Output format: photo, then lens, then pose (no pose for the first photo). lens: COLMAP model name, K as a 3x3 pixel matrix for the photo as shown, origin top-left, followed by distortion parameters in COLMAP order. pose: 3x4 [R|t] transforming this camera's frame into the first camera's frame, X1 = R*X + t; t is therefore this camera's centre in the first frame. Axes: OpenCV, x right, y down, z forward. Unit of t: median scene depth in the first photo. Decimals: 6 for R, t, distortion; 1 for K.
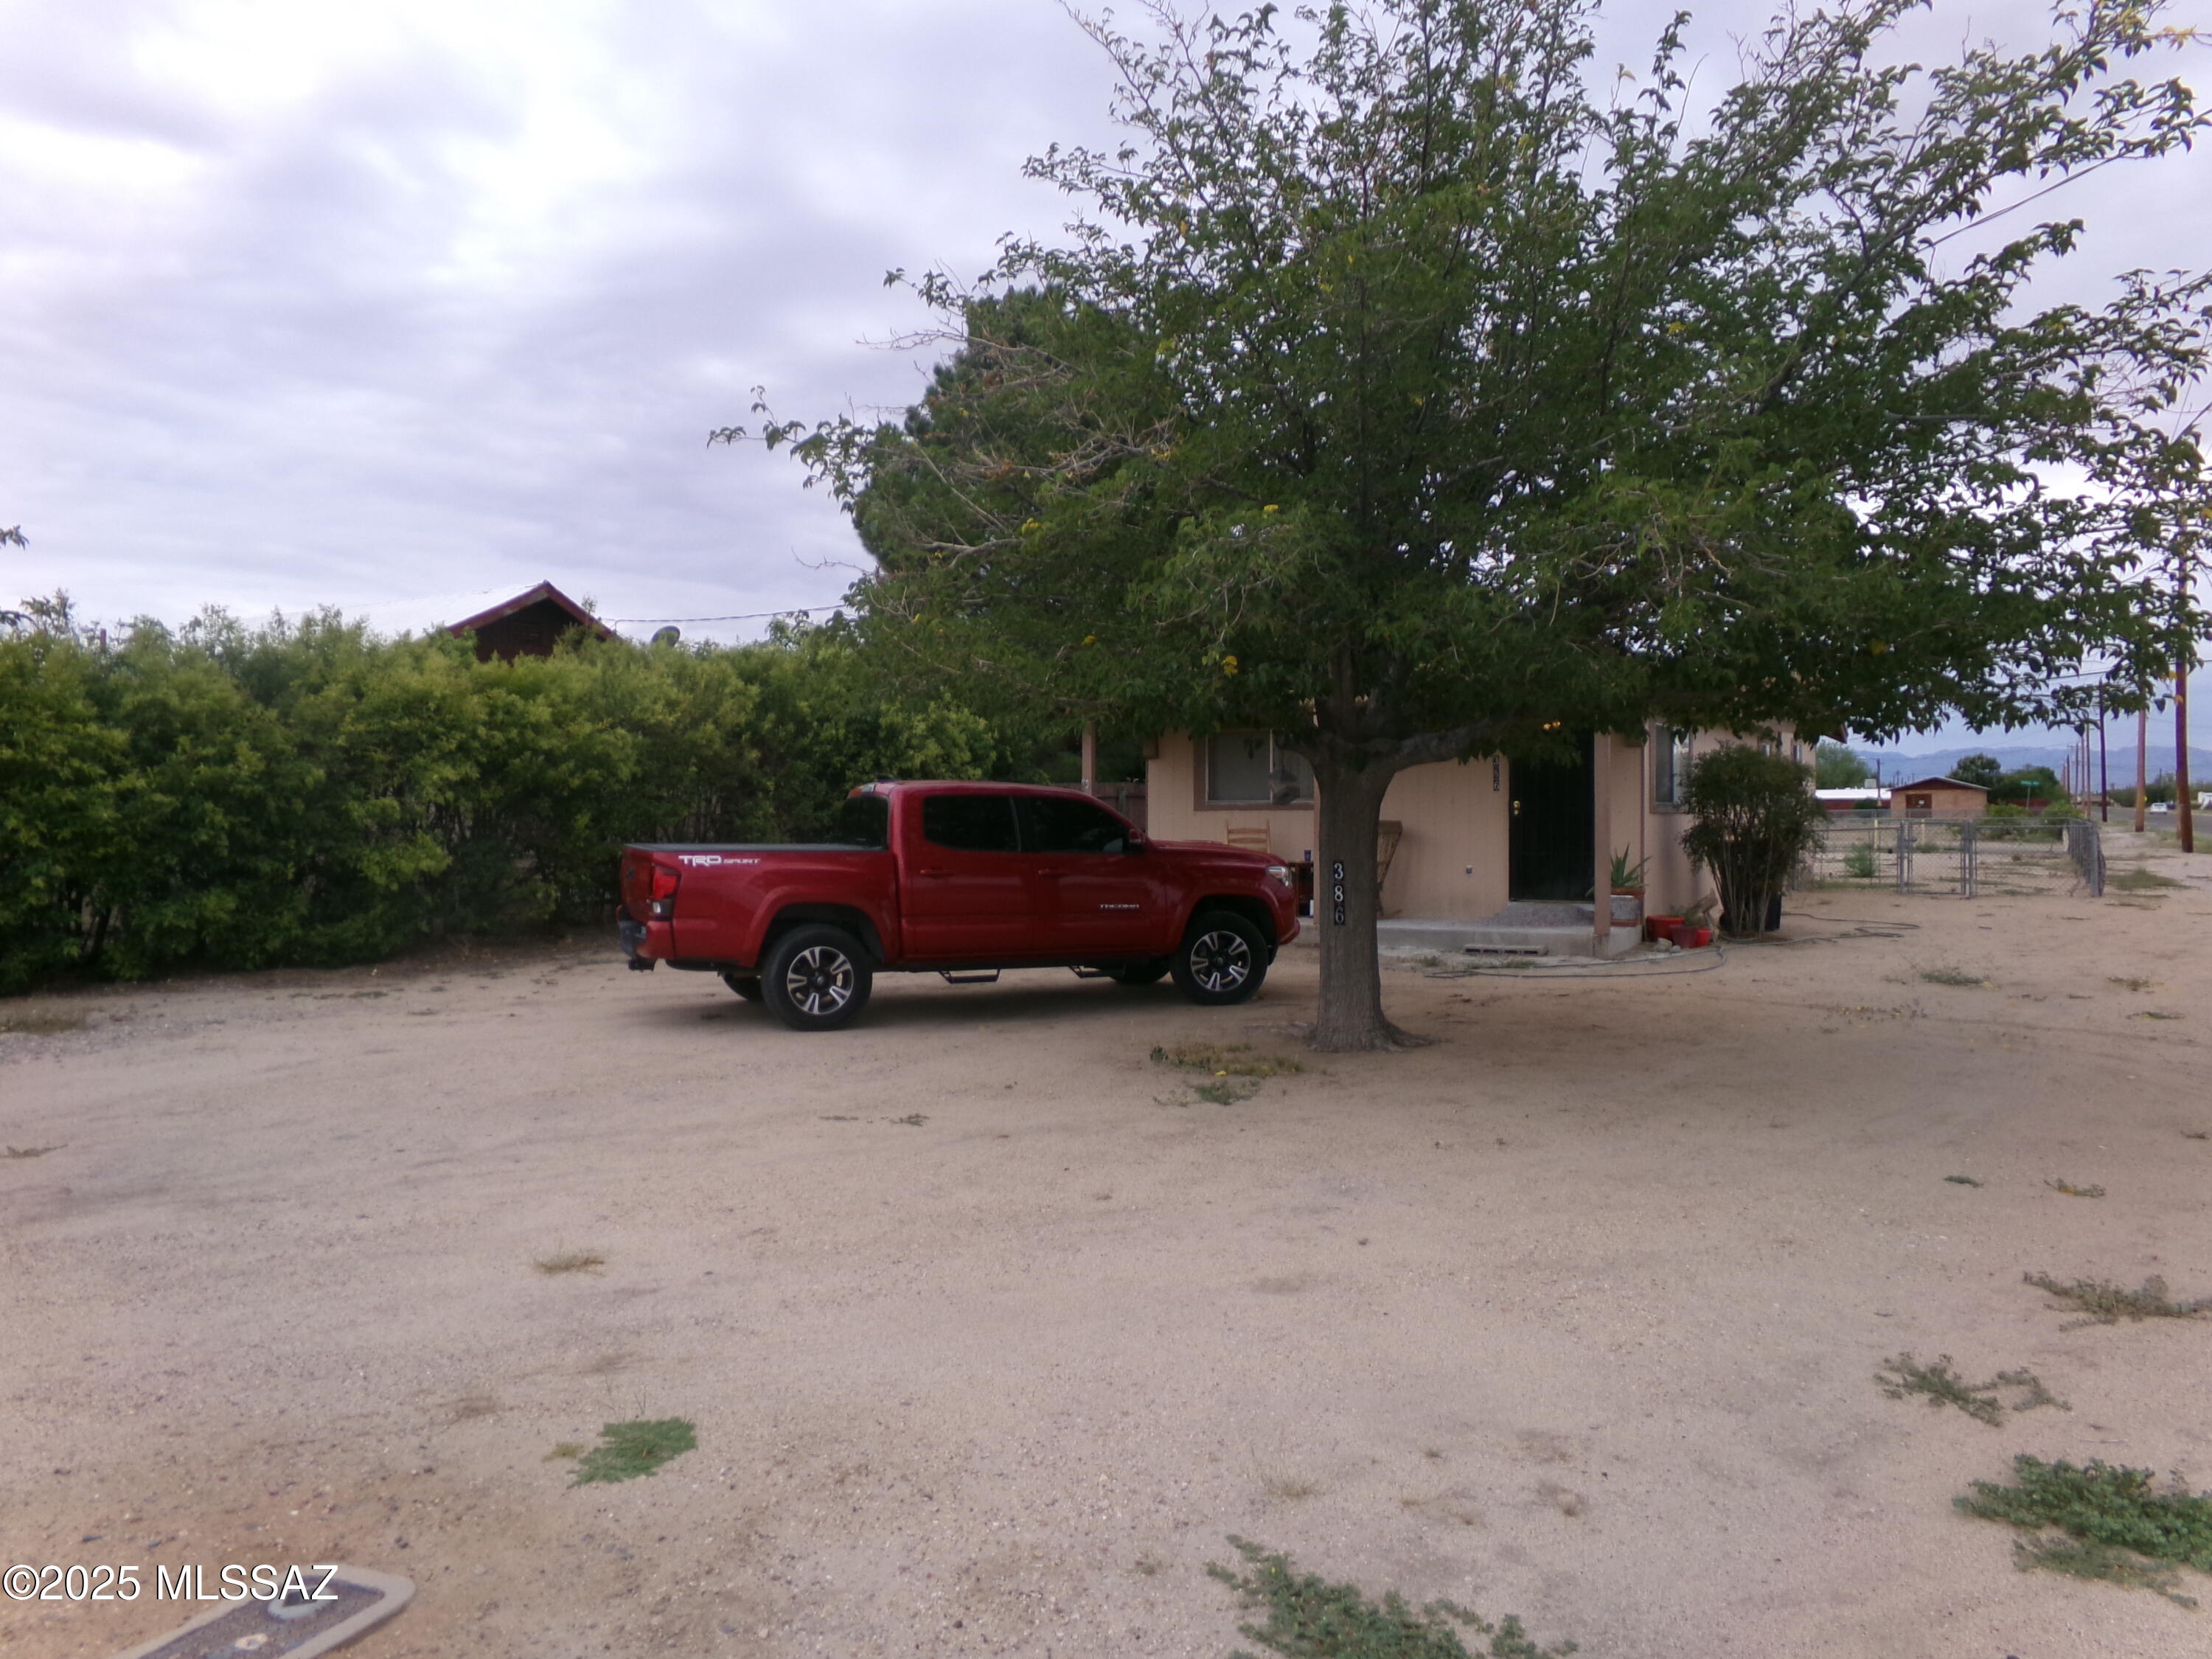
lens RADIAL K [[1525.9, 0, 1114.6], [0, 1525.9, 866.0], [0, 0, 1]] dist [-0.062376, 0.087850]
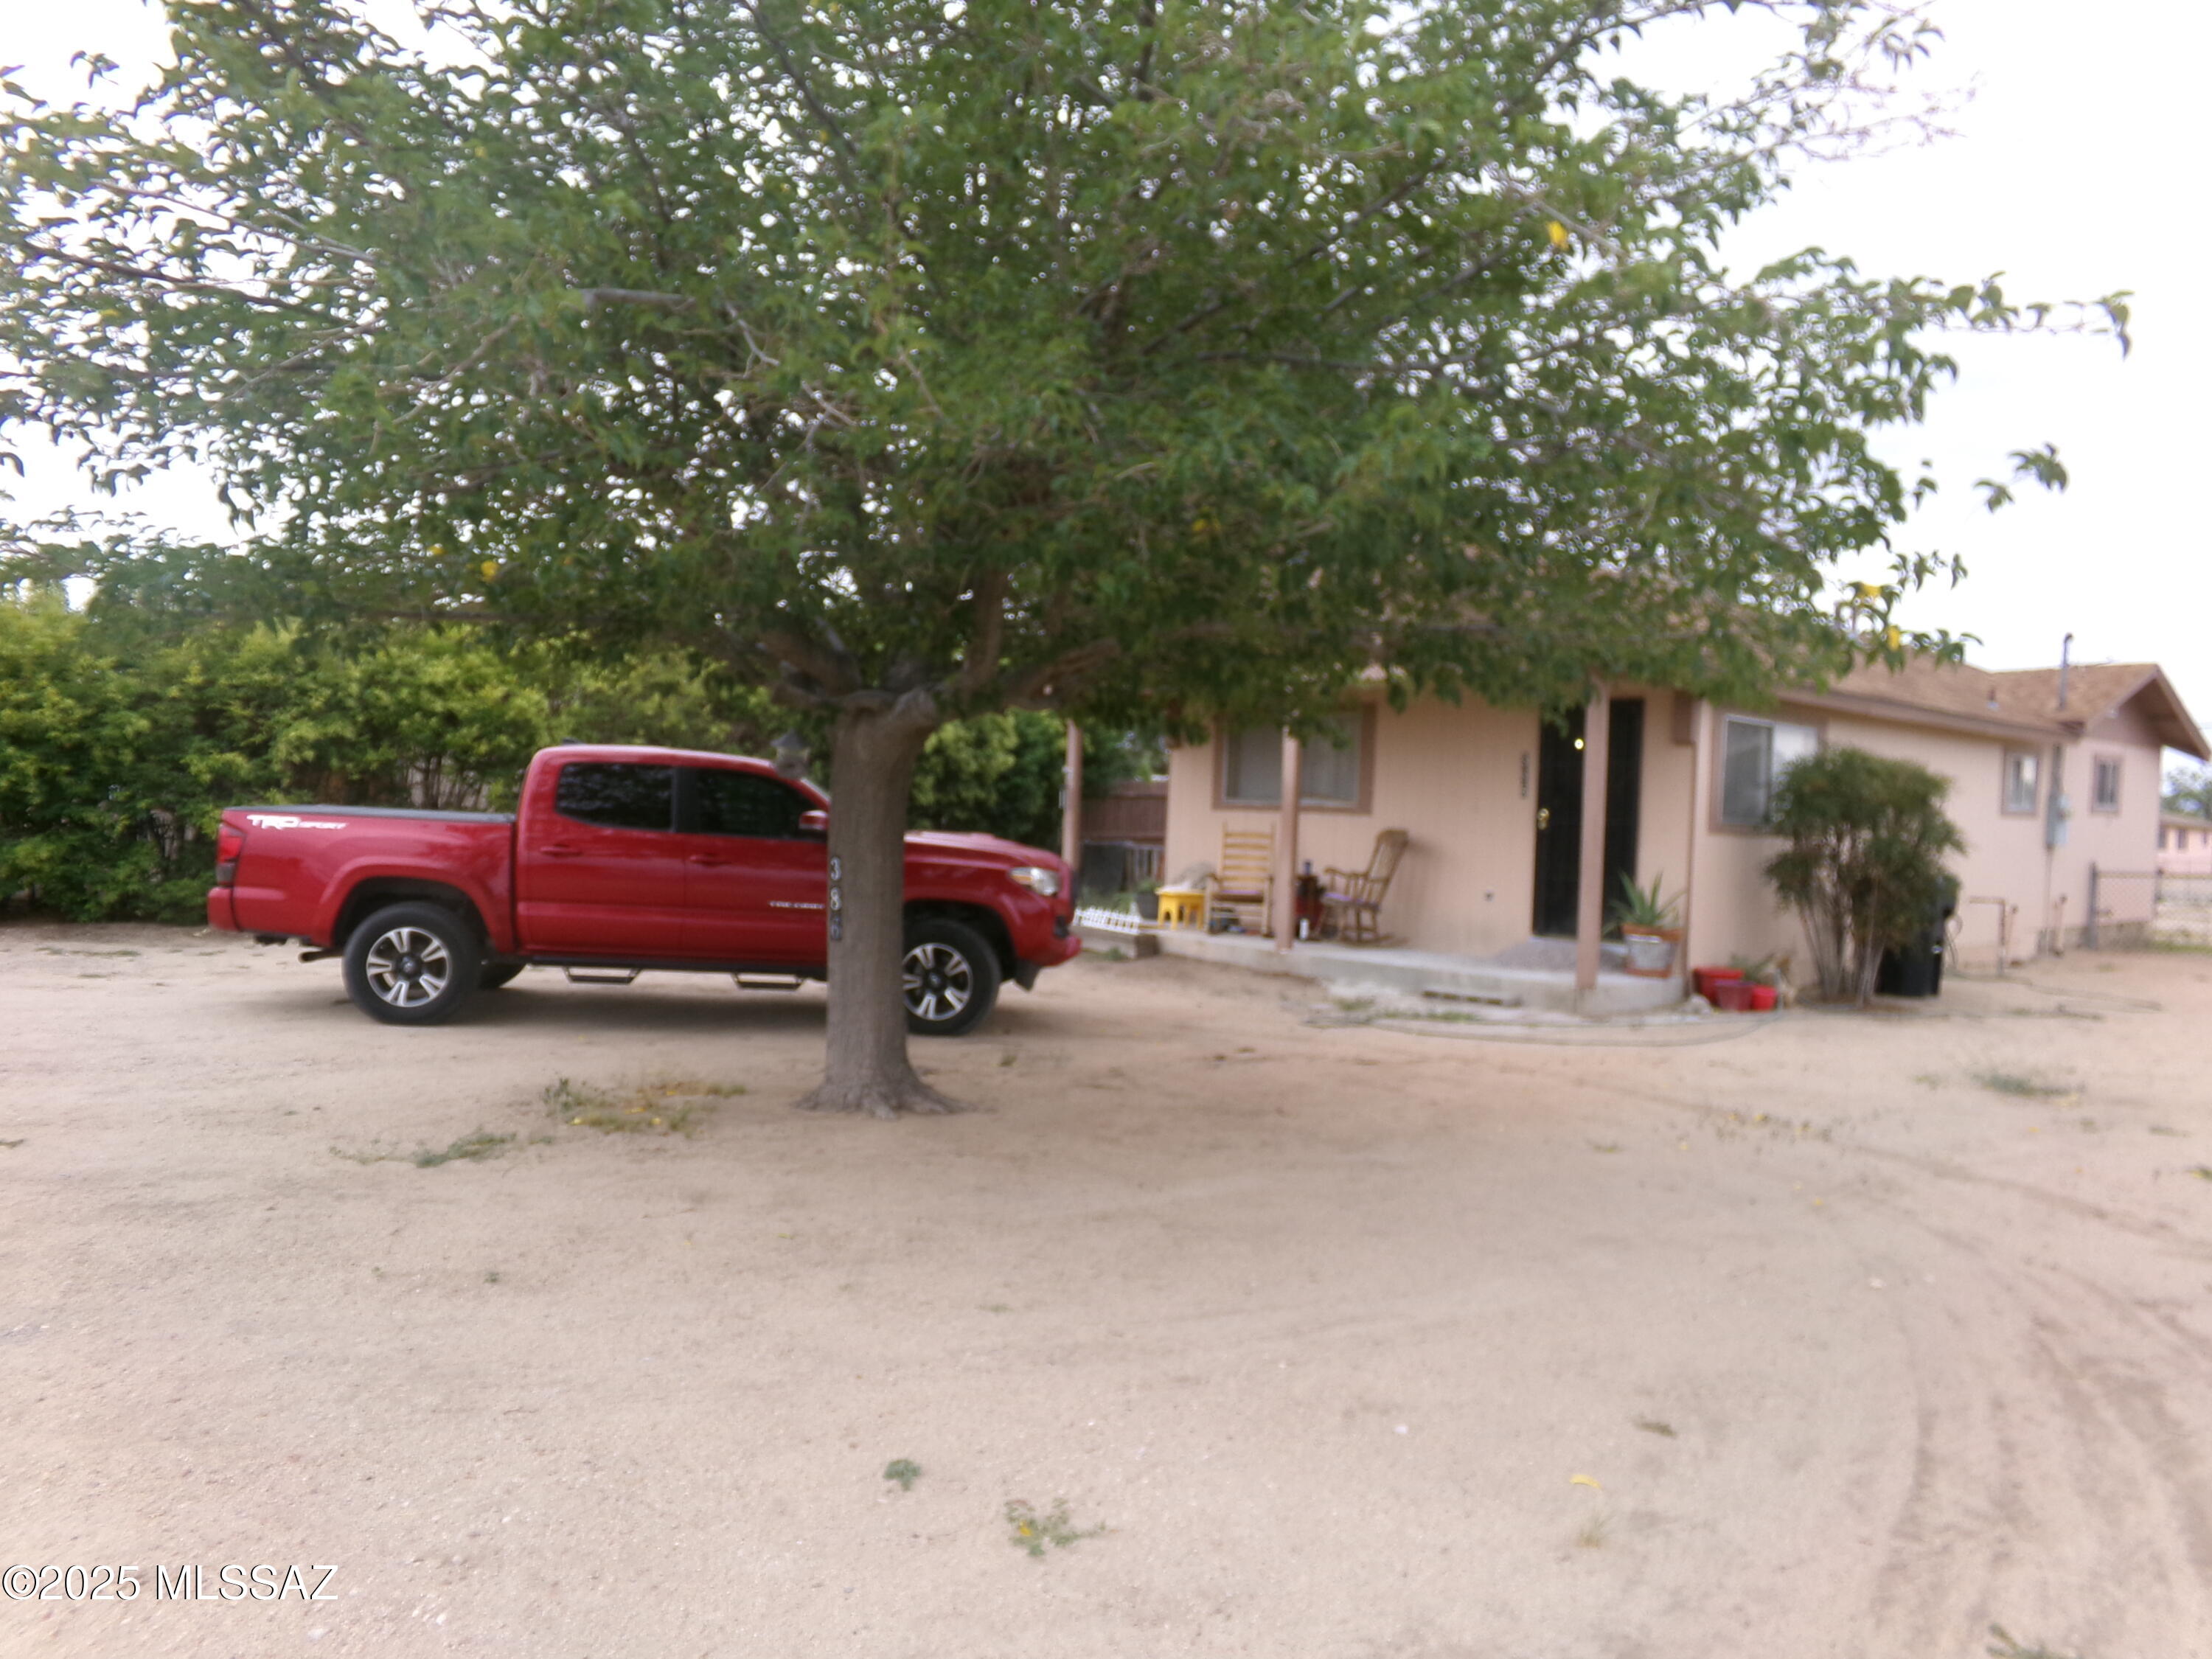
lens RADIAL K [[1574.0, 0, 1100.7], [0, 1574.0, 828.9], [0, 0, 1]] dist [-0.164119, 0.314300]
pose [[0.962696, 0.044104, -0.266966, 0.314616], [-0.052165, 0.998370, -0.023175, -0.002725], [0.265509, 0.036237, 0.963427, 0.193637]]
